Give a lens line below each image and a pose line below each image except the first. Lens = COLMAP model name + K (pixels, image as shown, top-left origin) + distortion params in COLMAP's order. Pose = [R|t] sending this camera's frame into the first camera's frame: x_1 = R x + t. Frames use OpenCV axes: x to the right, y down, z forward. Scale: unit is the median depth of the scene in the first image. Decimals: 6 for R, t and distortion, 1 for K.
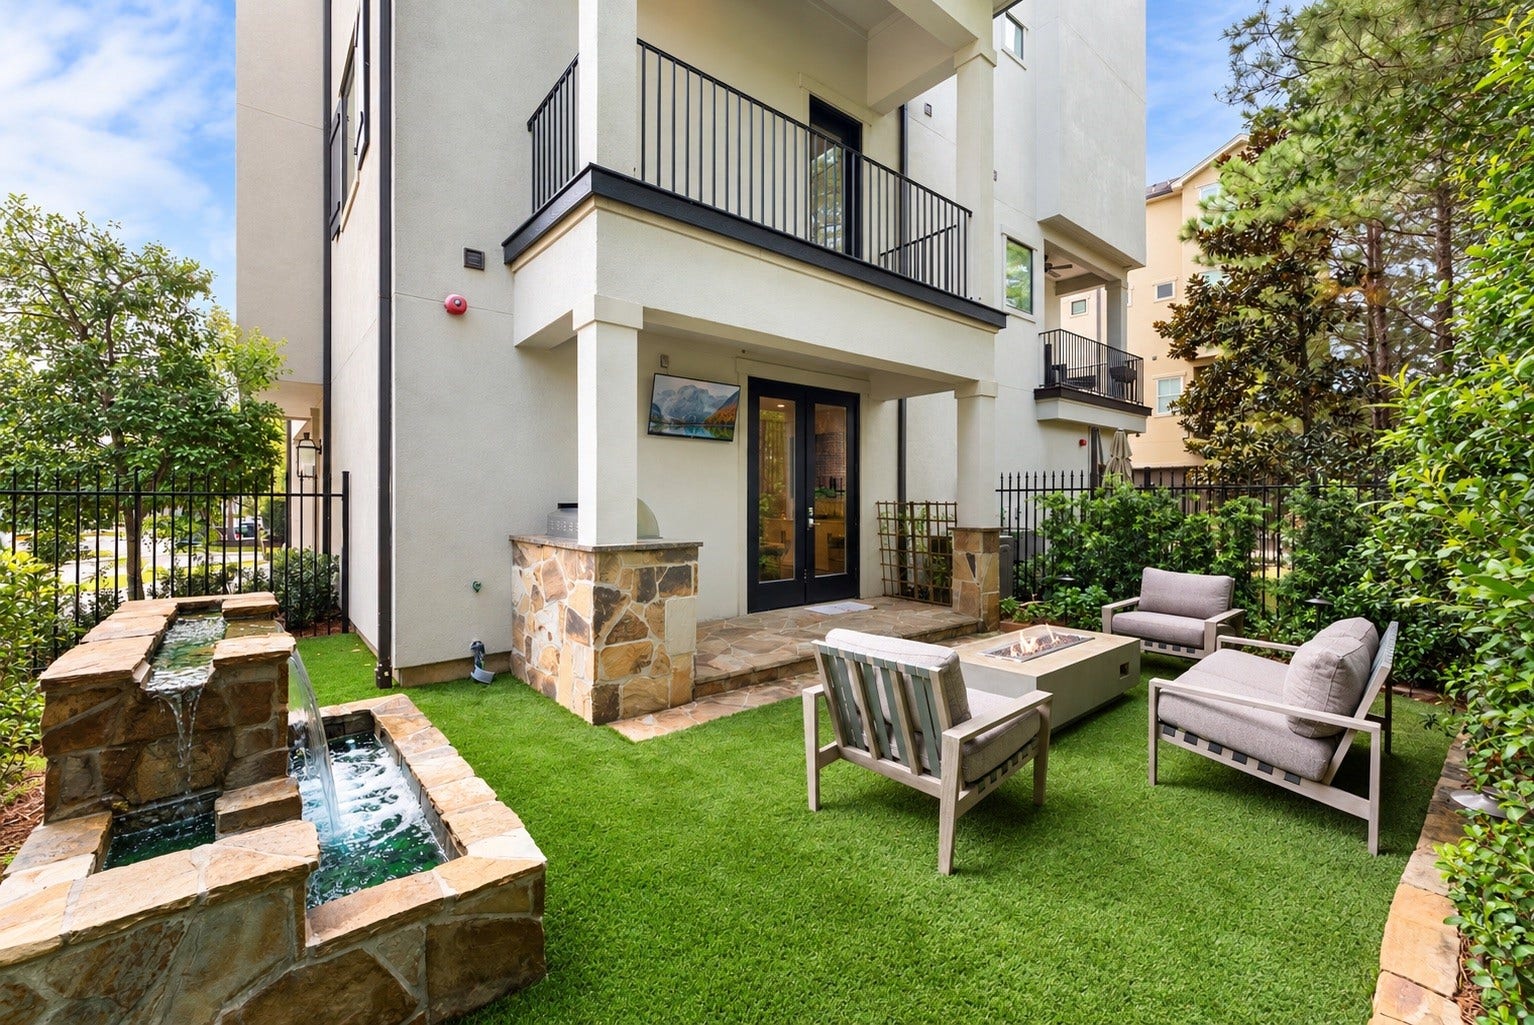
lens RADIAL K [[636.4, 0, 756.4], [0, 636.4, 499.1], [0, 0, 1]] dist [0.000043, 0.000007]
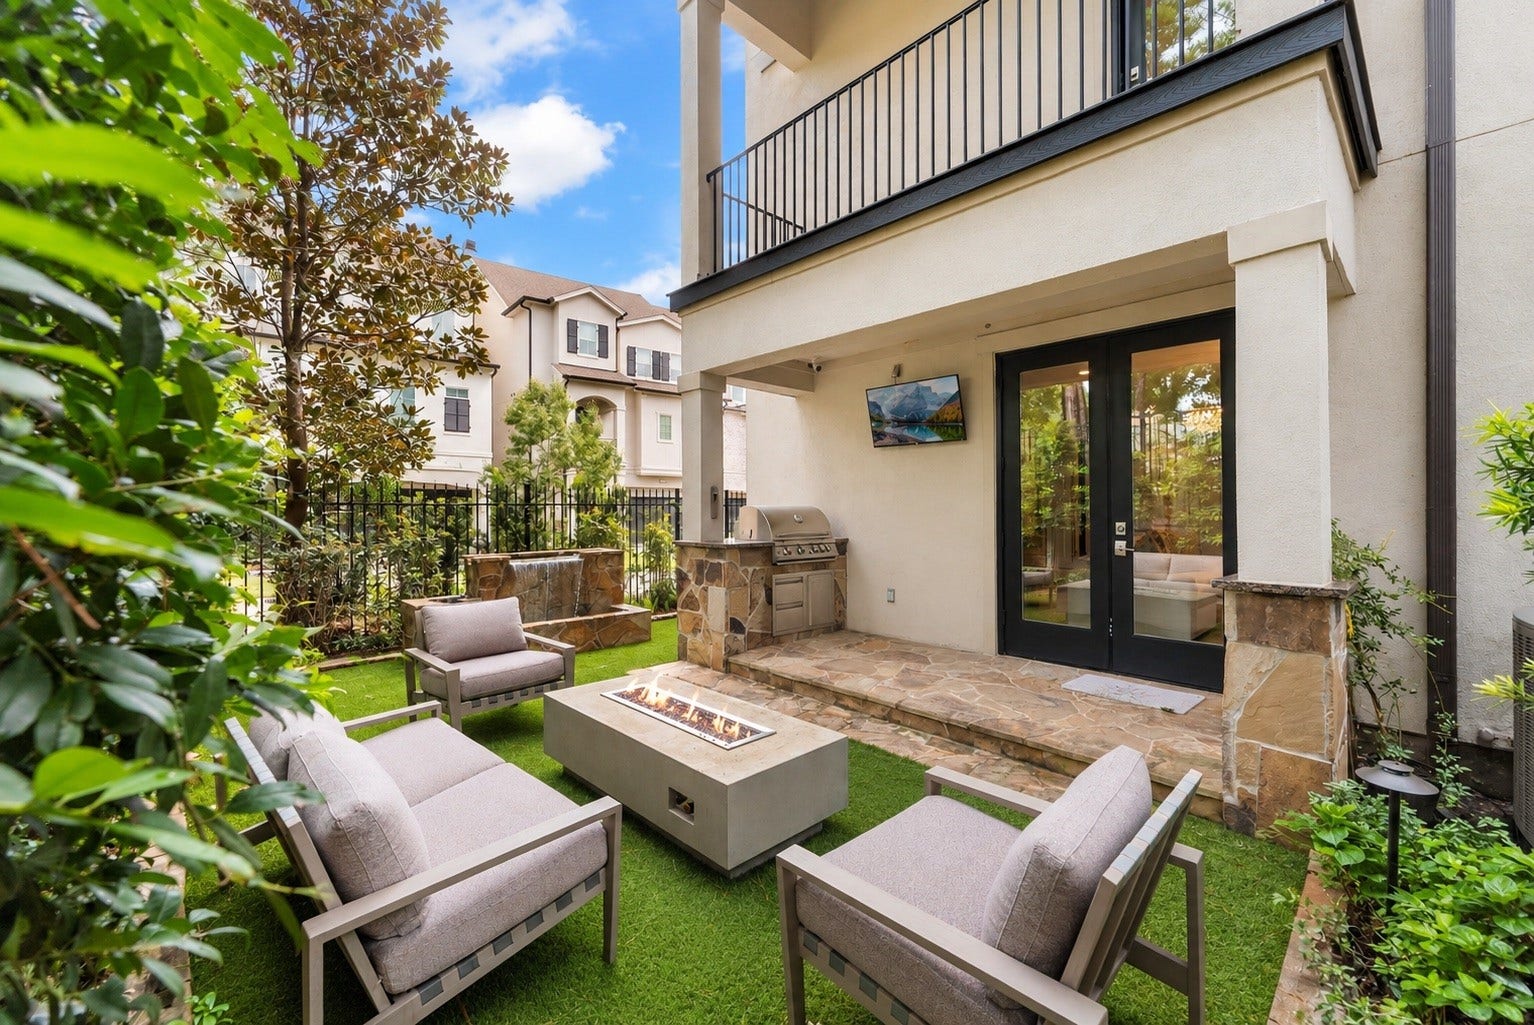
lens RADIAL K [[636.4, 0, 756.4], [0, 636.4, 499.1], [0, 0, 1]] dist [0.000043, 0.000007]
pose [[0.063950, 0.007940, -0.997921, 0.799341], [0.009457, 0.999919, 0.008562, -0.023130], [0.997908, -0.009984, 0.063870, 0.692069]]
